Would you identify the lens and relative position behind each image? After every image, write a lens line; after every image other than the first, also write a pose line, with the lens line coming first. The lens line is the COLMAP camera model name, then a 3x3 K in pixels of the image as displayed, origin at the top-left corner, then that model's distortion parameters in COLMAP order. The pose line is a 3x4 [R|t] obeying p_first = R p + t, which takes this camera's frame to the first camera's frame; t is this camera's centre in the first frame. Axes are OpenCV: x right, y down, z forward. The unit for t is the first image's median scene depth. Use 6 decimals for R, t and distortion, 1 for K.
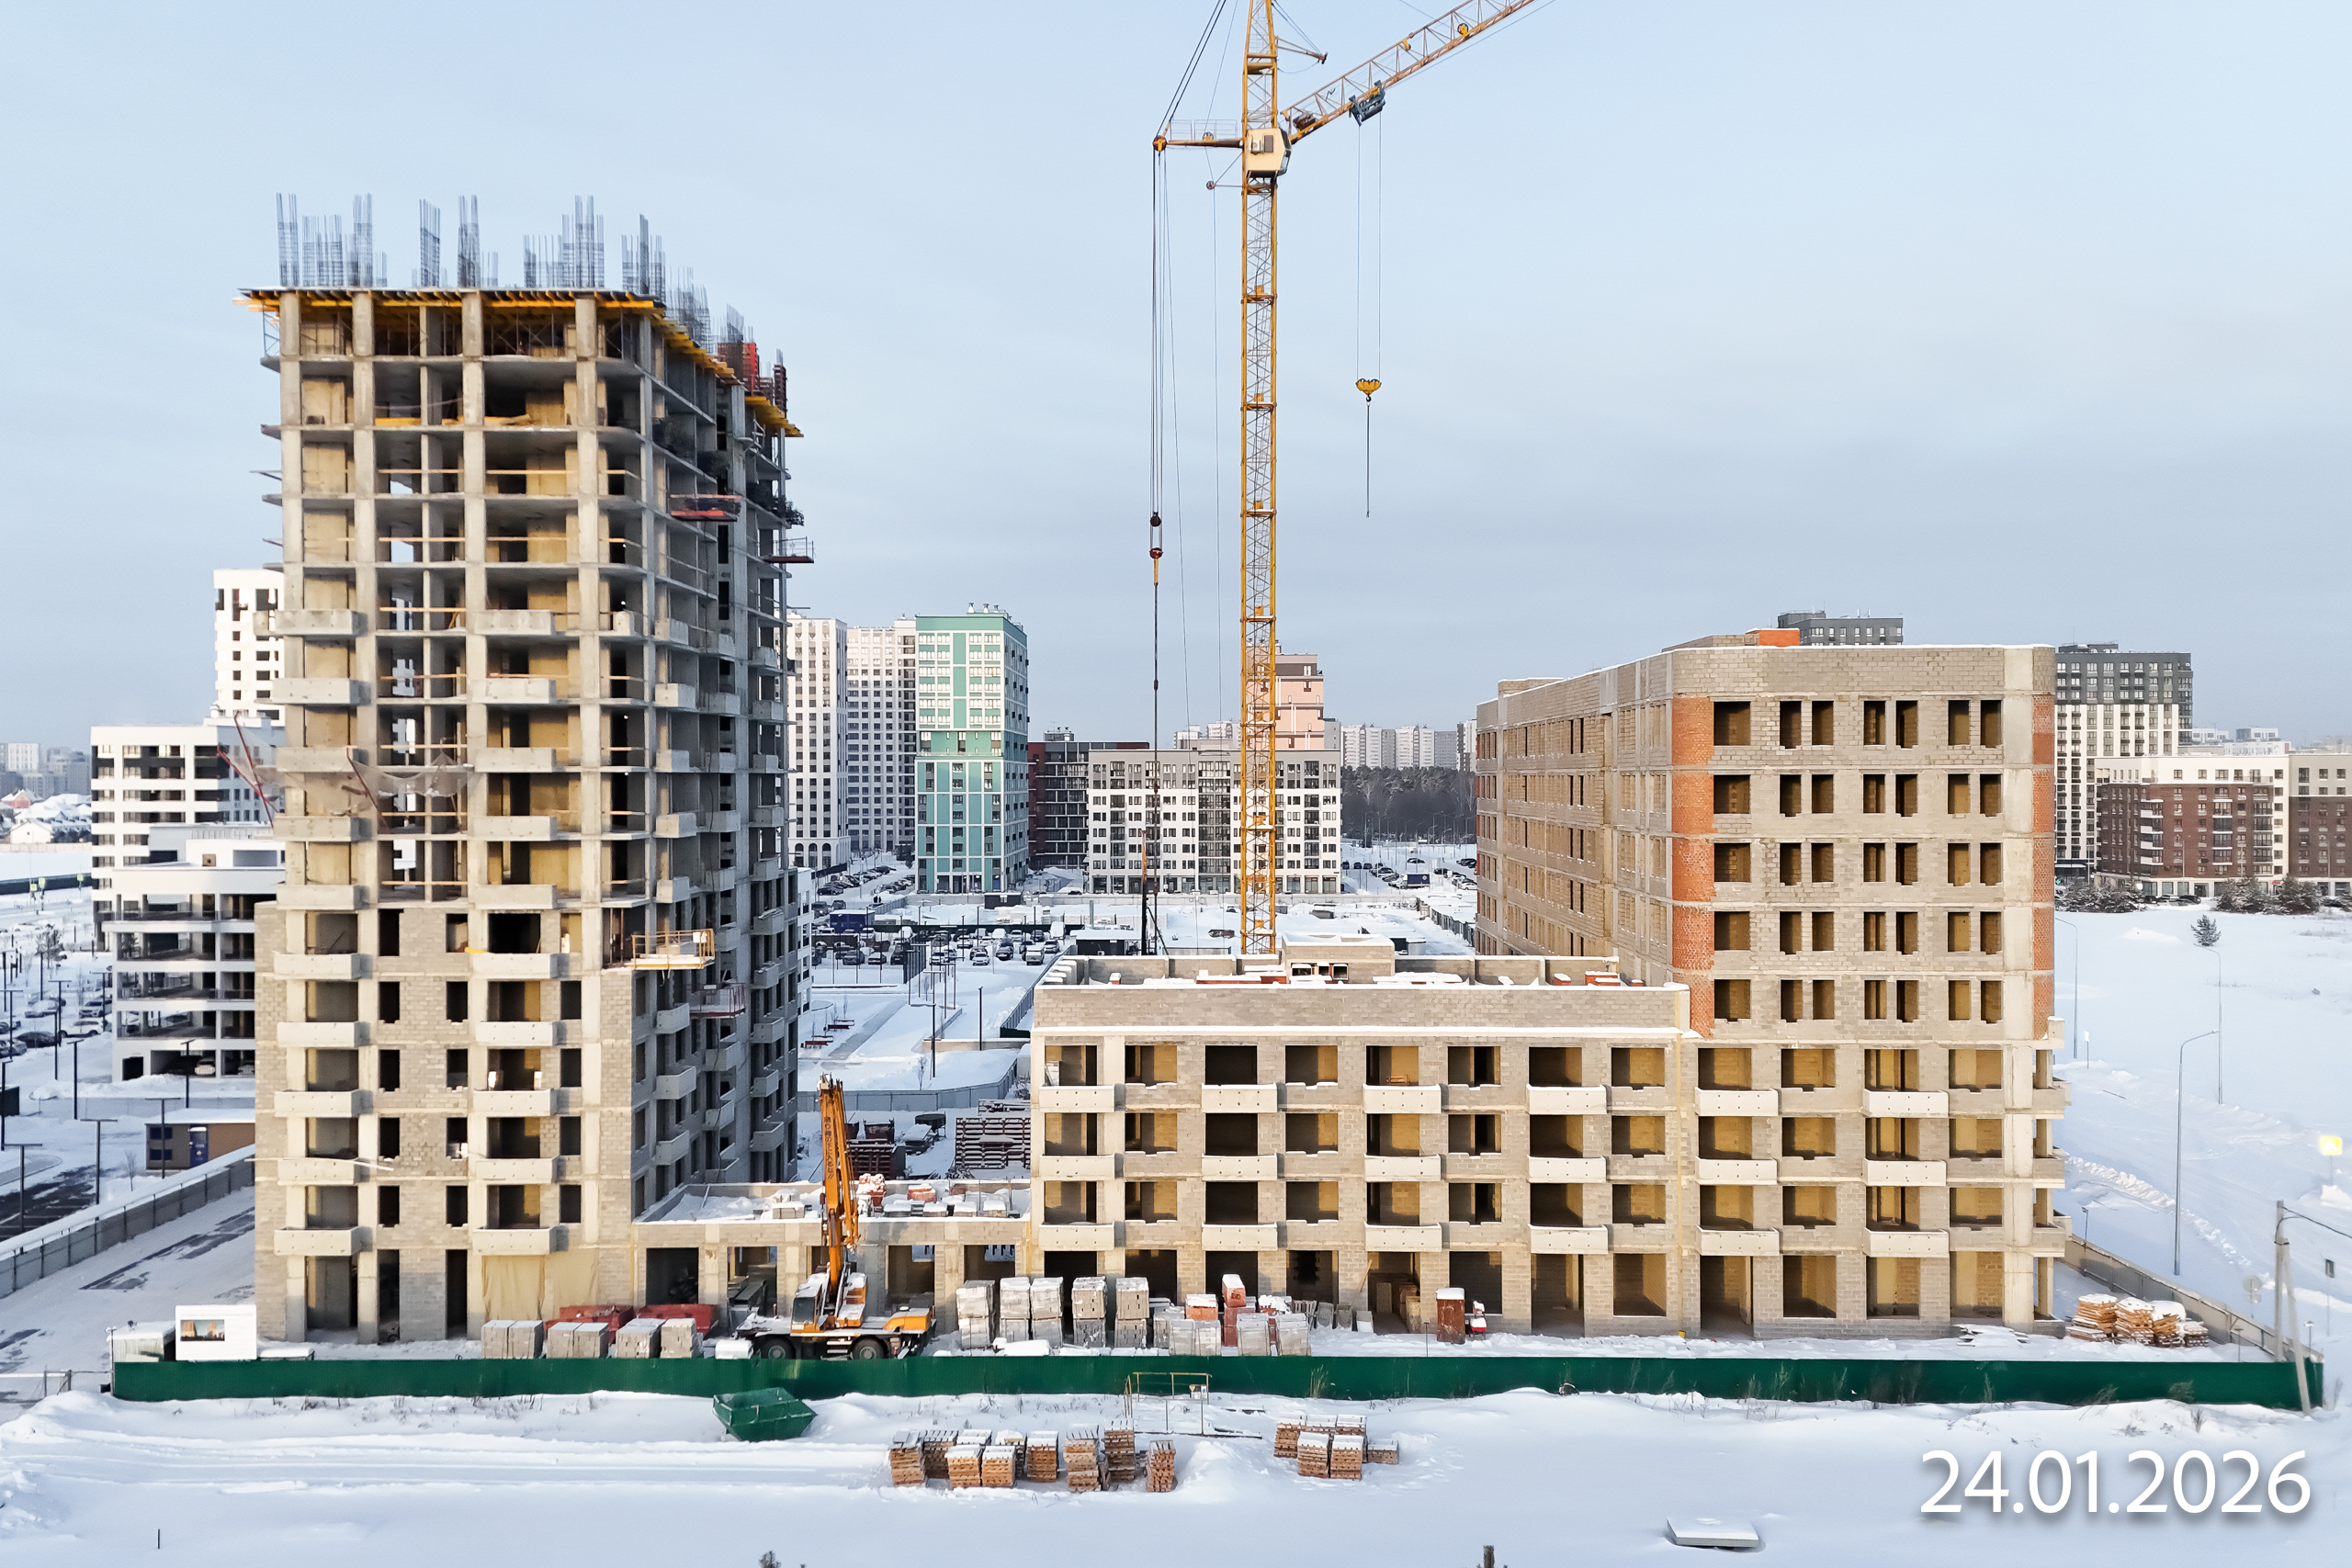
lens RADIAL K [[2192.3, 0, 1176.0], [0, 2192.3, 784.0], [0, 0, 1]] dist [0.073806, -0.009711]
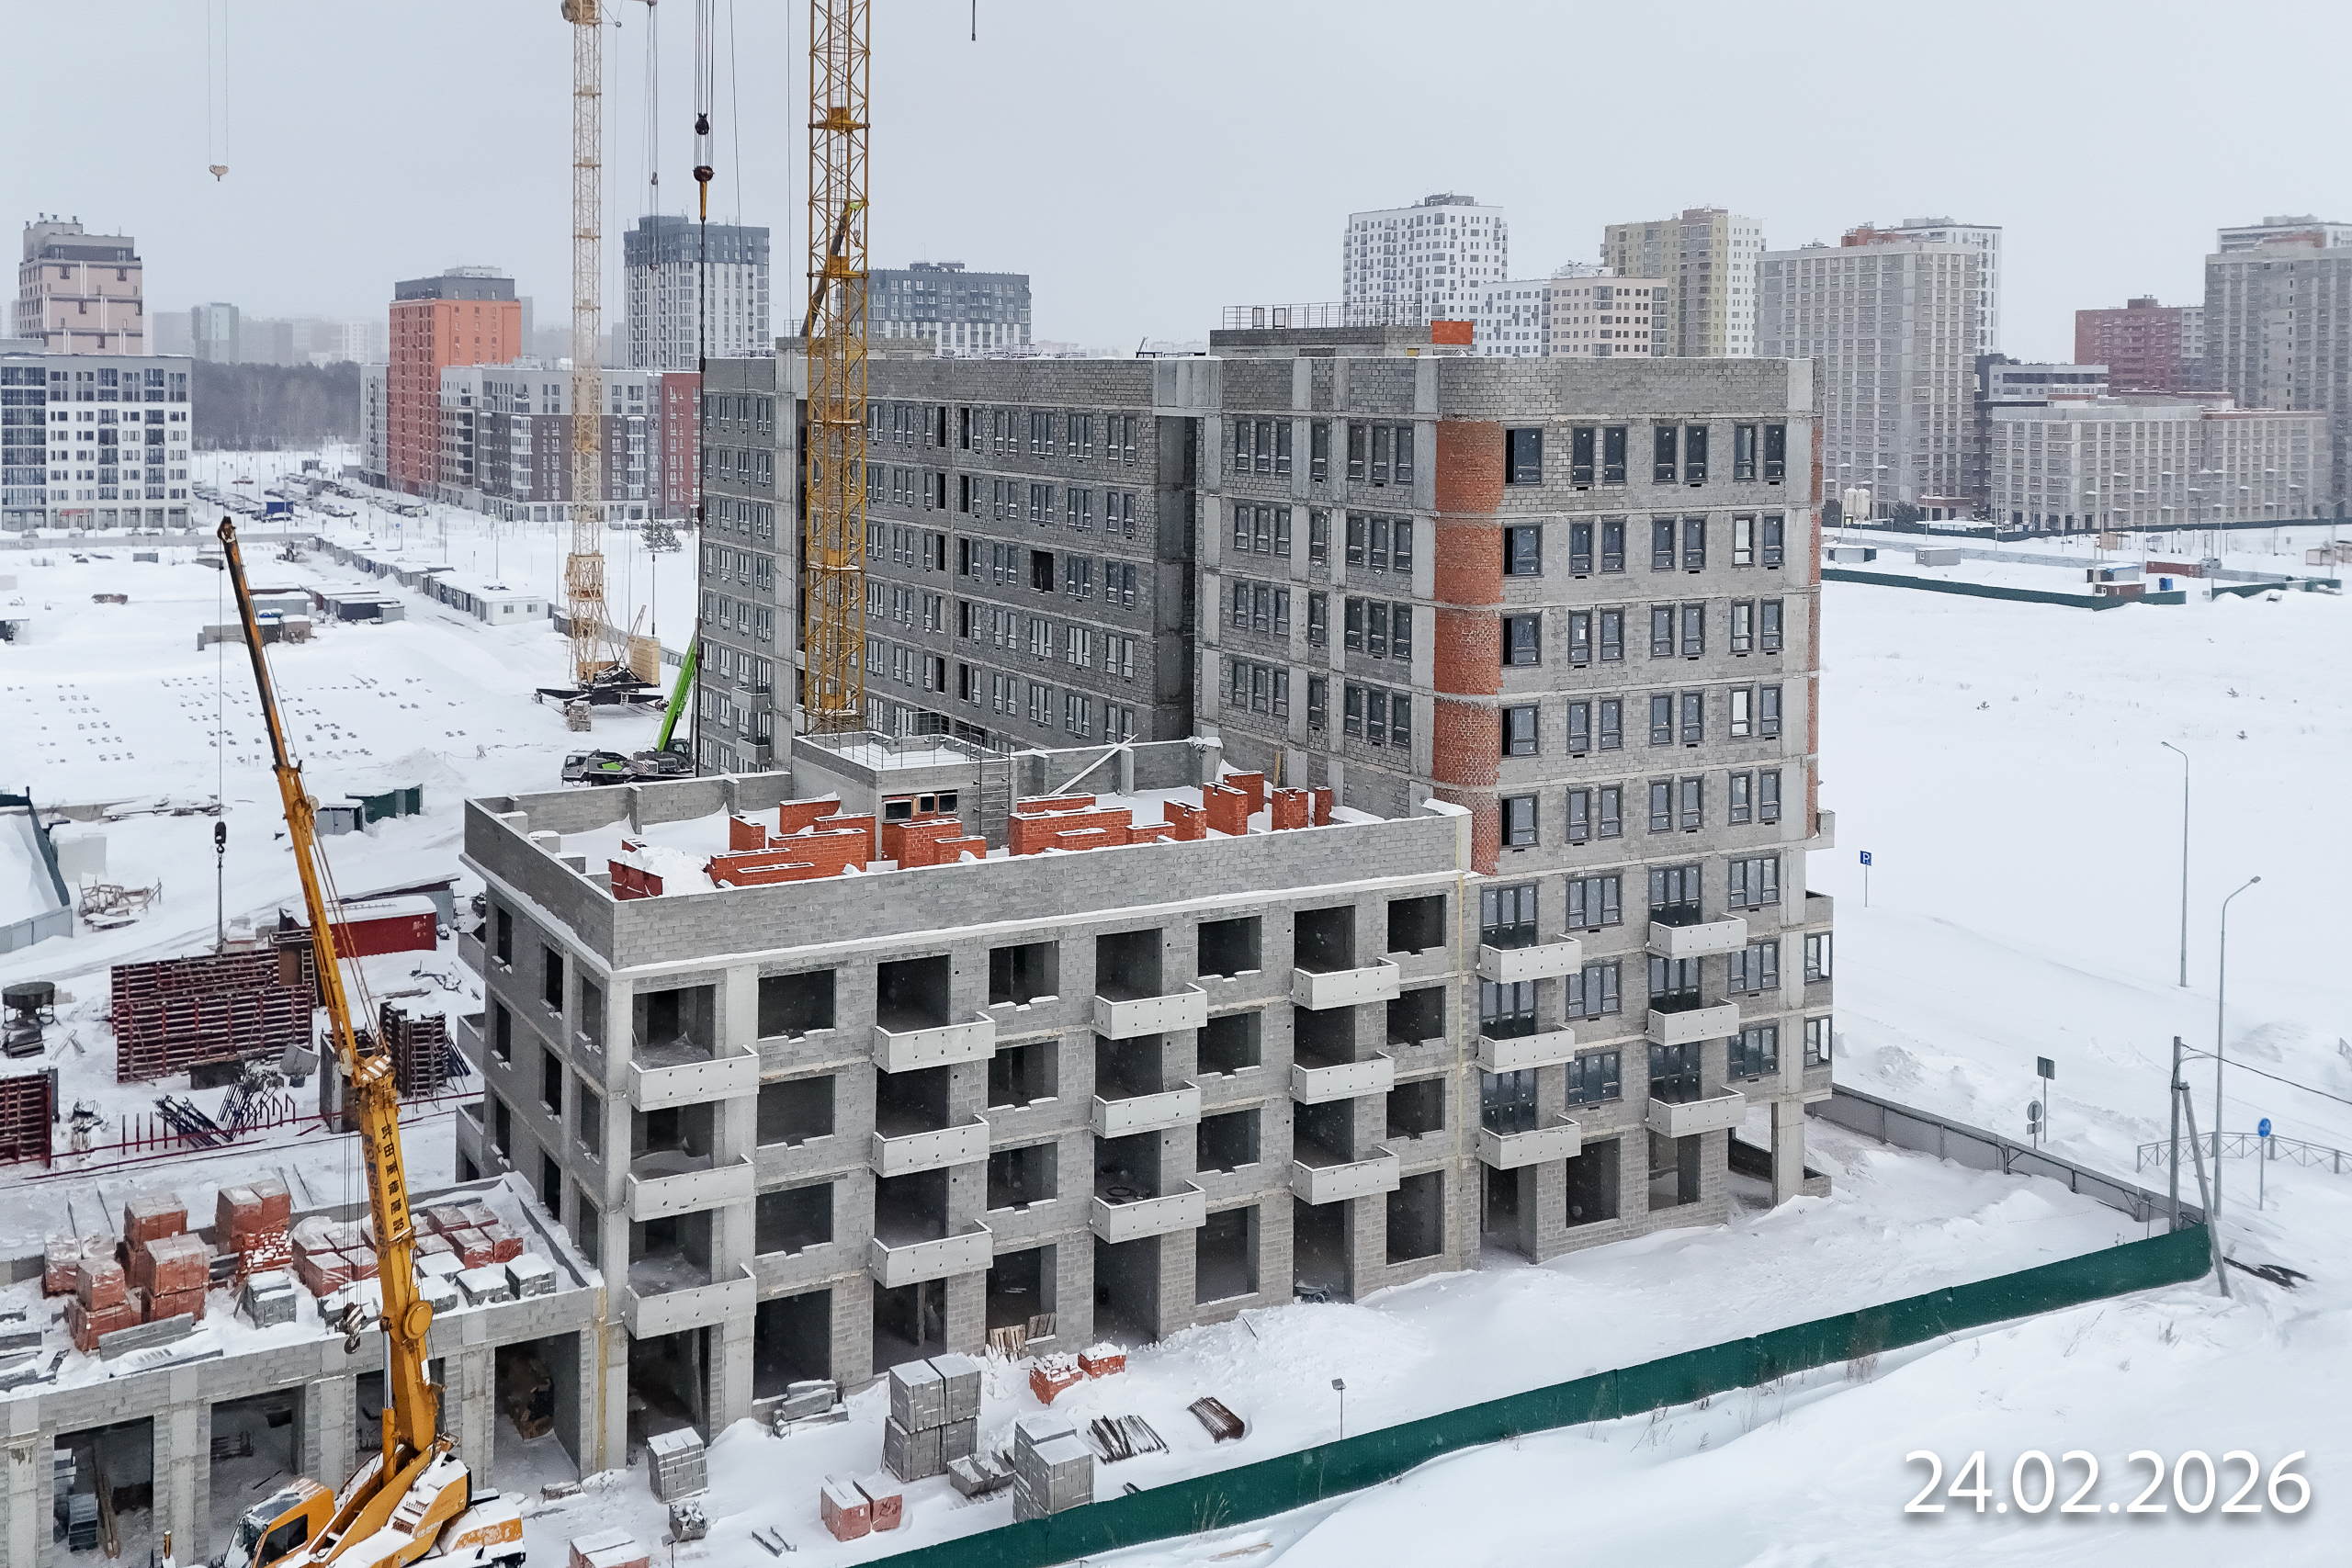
lens RADIAL K [[2245.8, 0, 986.3], [0, 2245.8, 442.3], [0, 0, 1]] dist [0.084976, 0.015052]
pose [[0.883037, -0.007386, 0.469245, -0.143146], [-0.008636, 0.999451, 0.031983, -0.029360], [-0.469223, -0.032294, 0.882489, 0.217132]]
